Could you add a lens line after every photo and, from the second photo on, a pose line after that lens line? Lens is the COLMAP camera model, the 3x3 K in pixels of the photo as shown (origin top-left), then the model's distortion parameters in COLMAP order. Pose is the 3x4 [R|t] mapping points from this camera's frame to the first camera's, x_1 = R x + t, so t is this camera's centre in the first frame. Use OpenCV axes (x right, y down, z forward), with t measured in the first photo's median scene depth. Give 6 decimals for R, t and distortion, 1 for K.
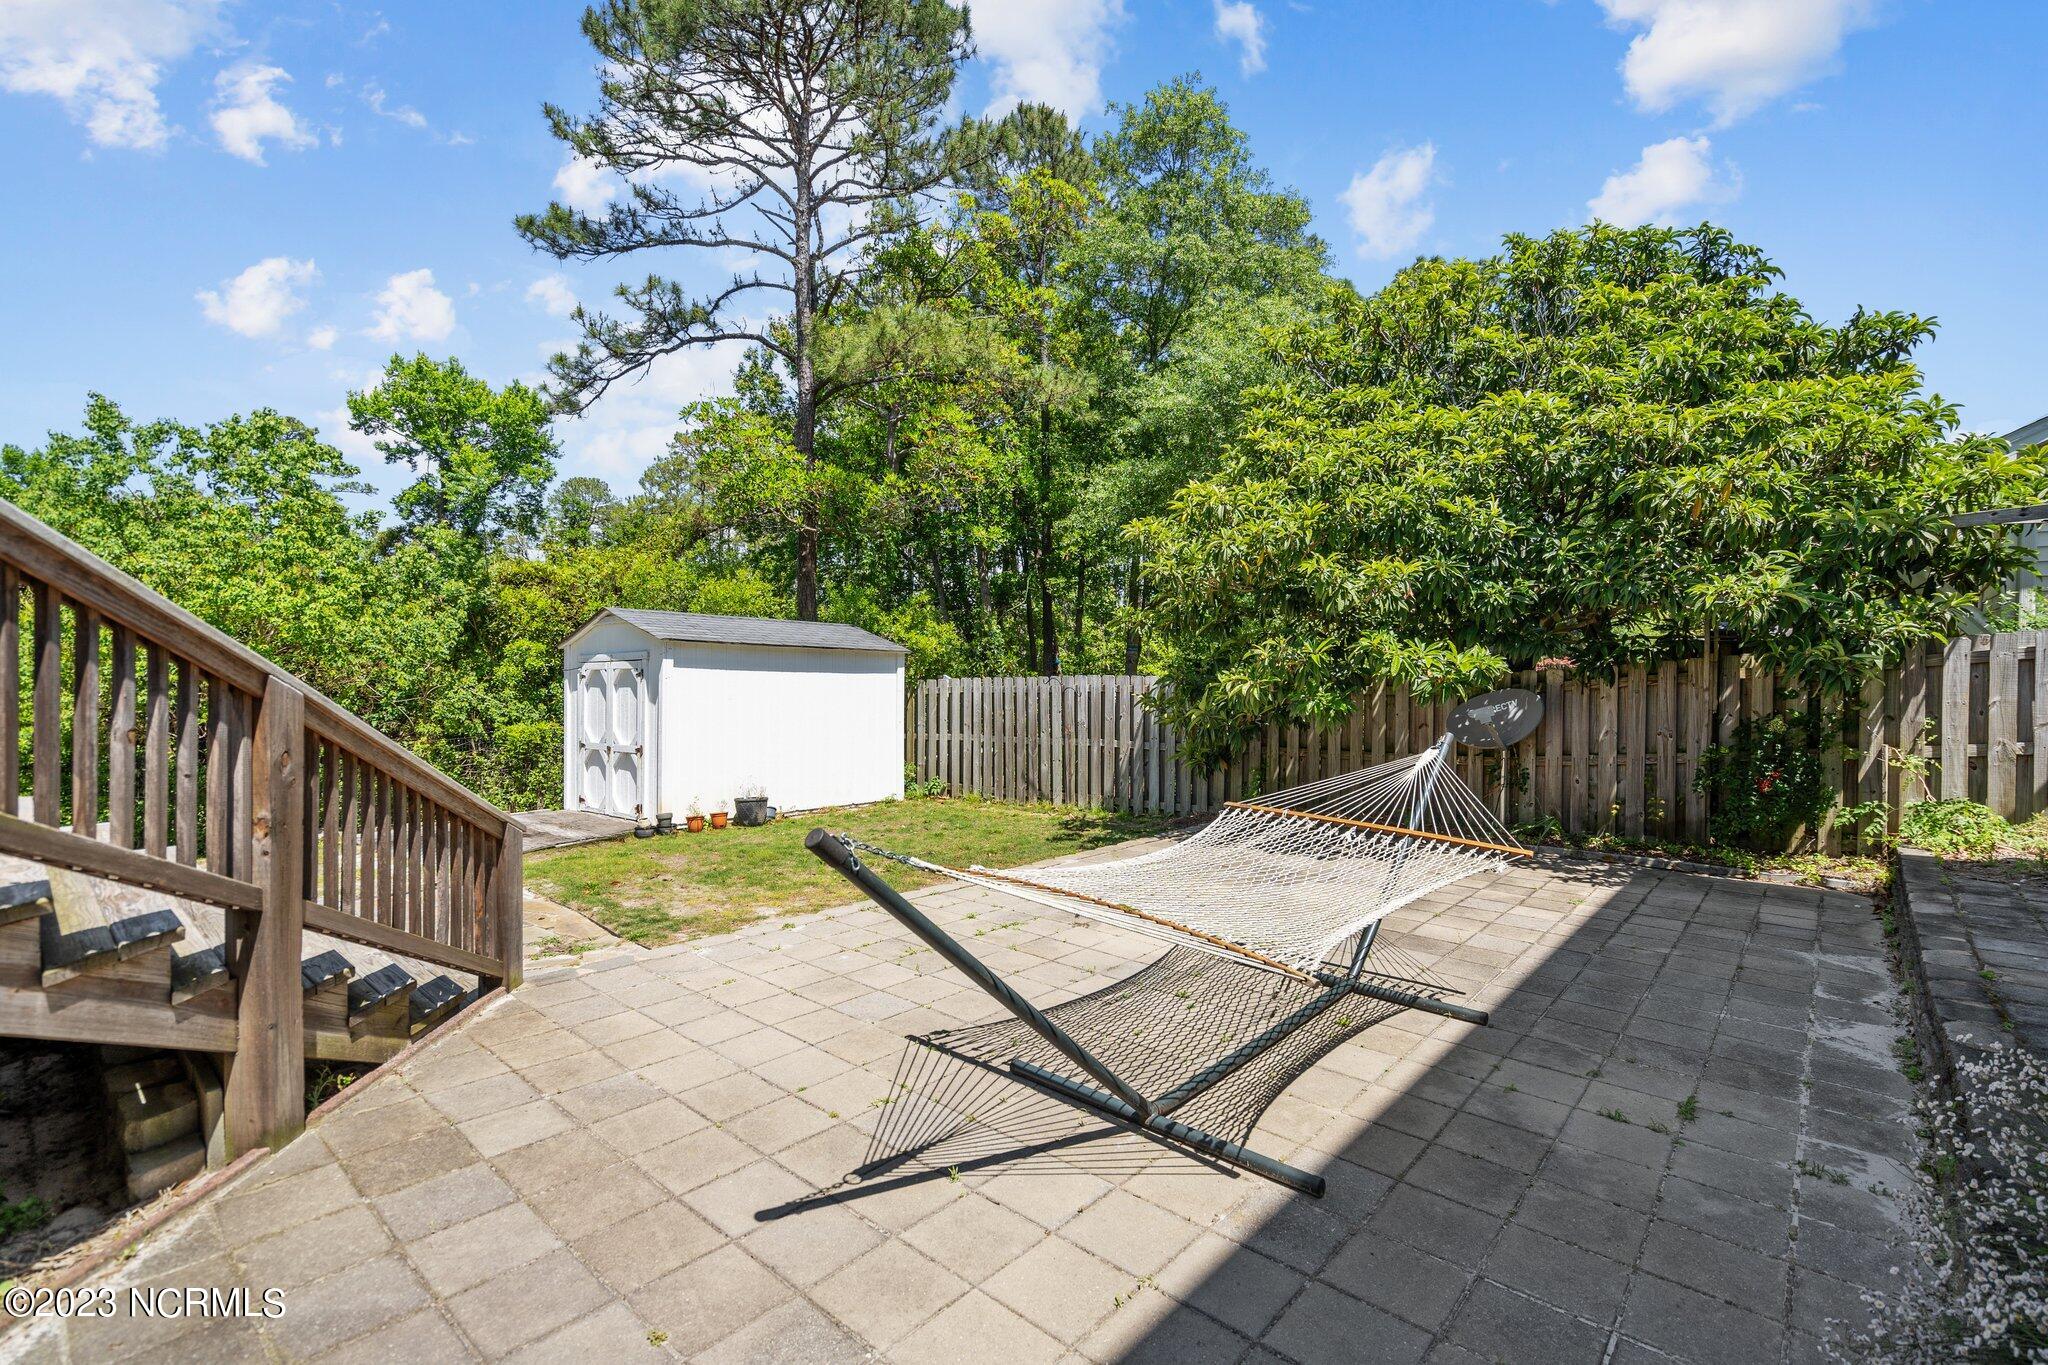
lens RADIAL K [[932.4, 0, 1003.4], [0, 932.4, 676.4], [0, 0, 1]] dist [-0.003538, 0.001250]
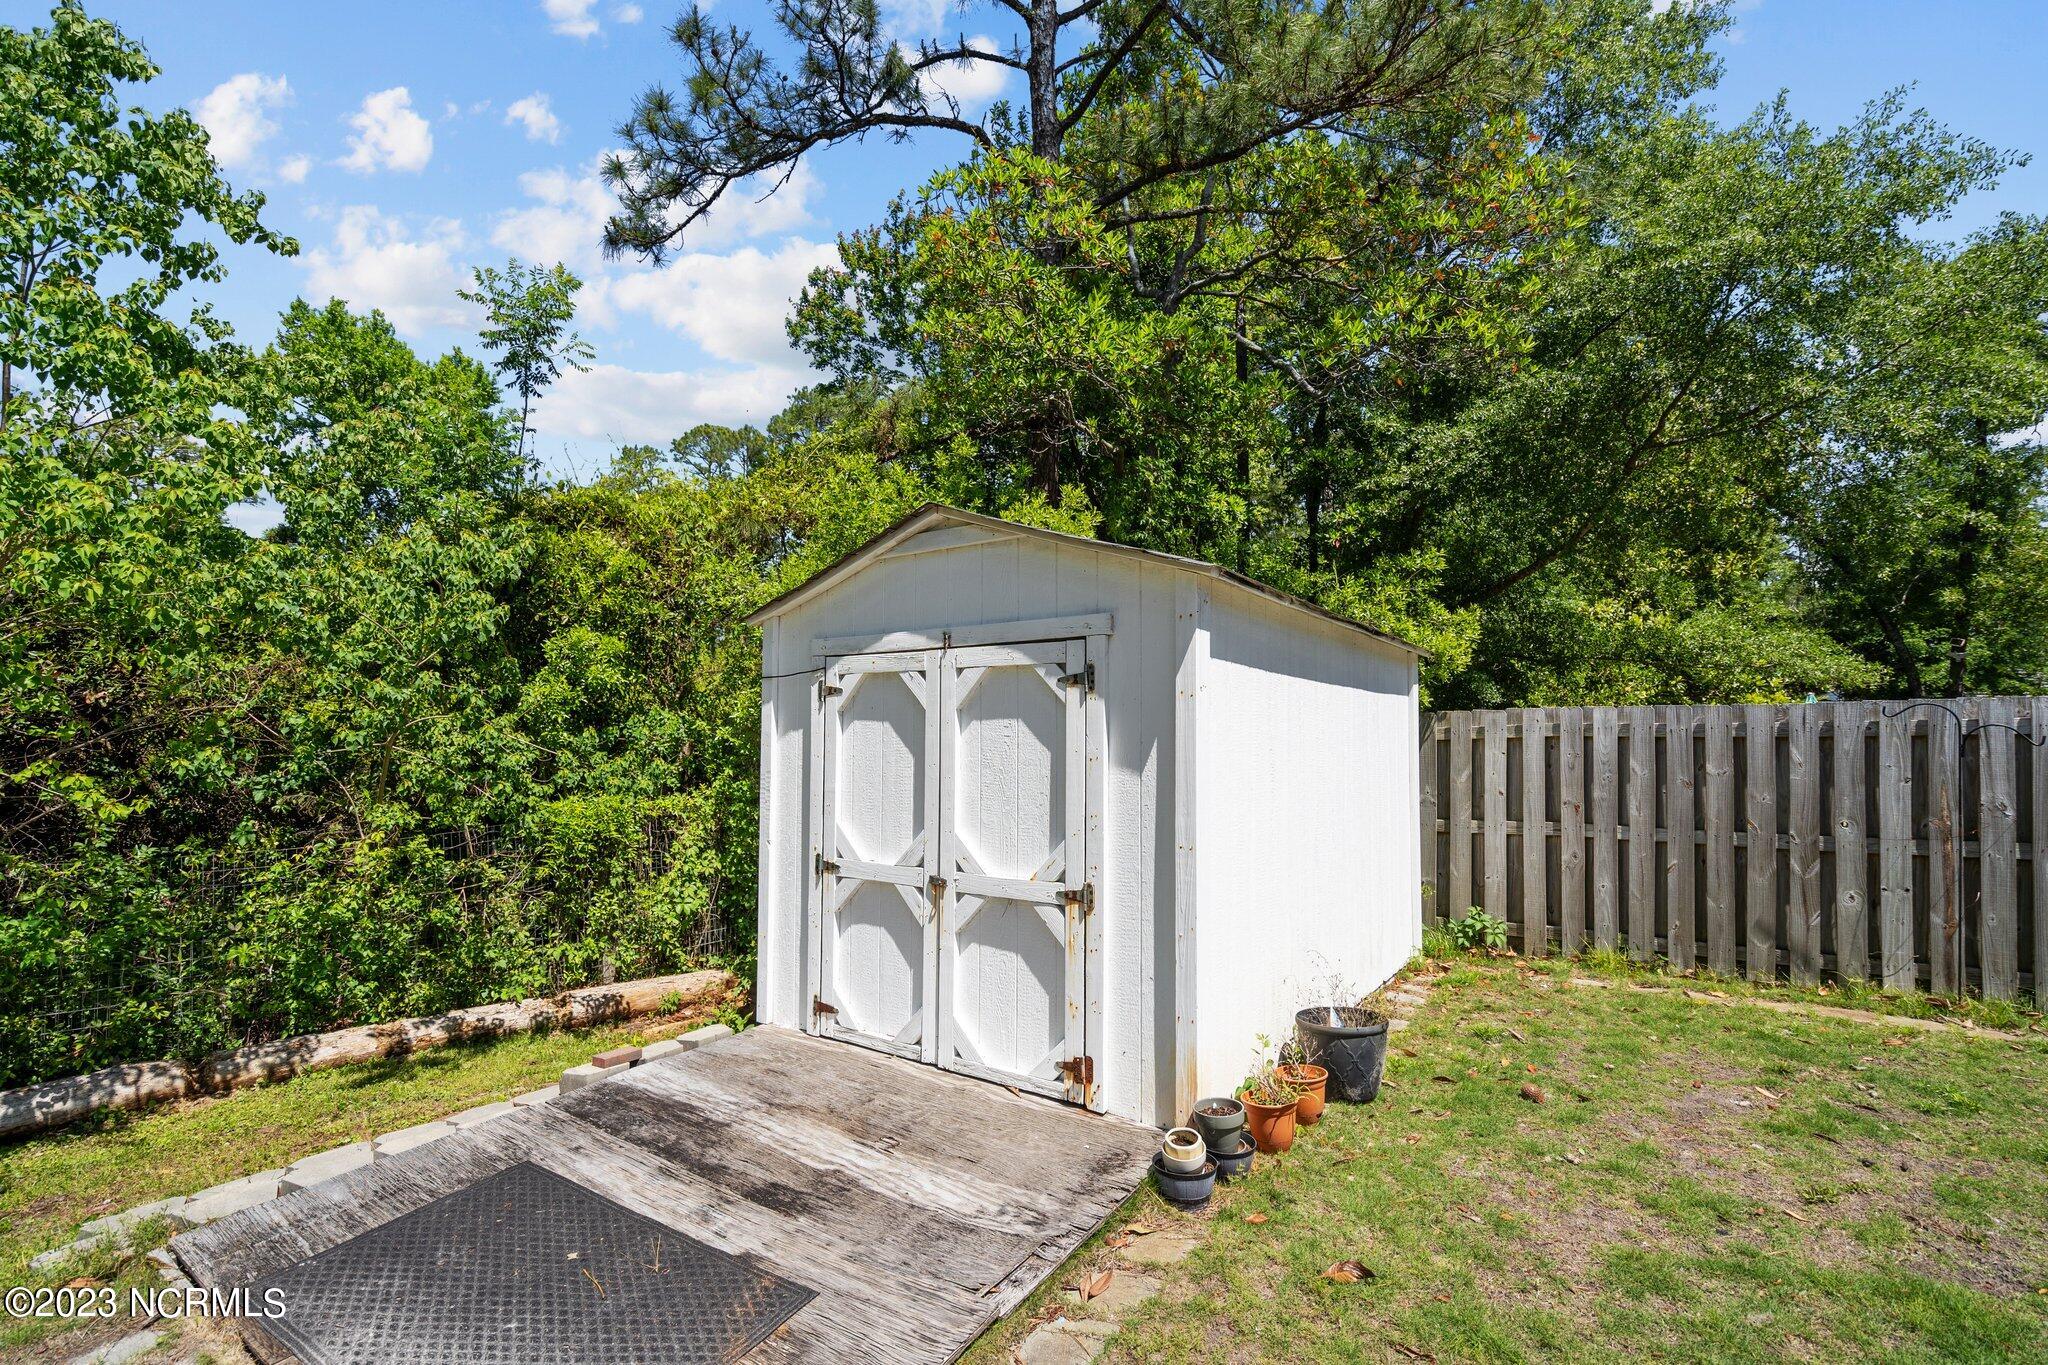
lens RADIAL K [[932.4, 0, 981.8], [0, 932.4, 676.0], [0, 0, 1]] dist [-0.003538, 0.001250]
pose [[0.997331, 0.006482, 0.072728, -0.333500], [-0.002496, 0.998496, -0.054768, 0.012020], [-0.072973, 0.054440, 0.995847, 0.481814]]
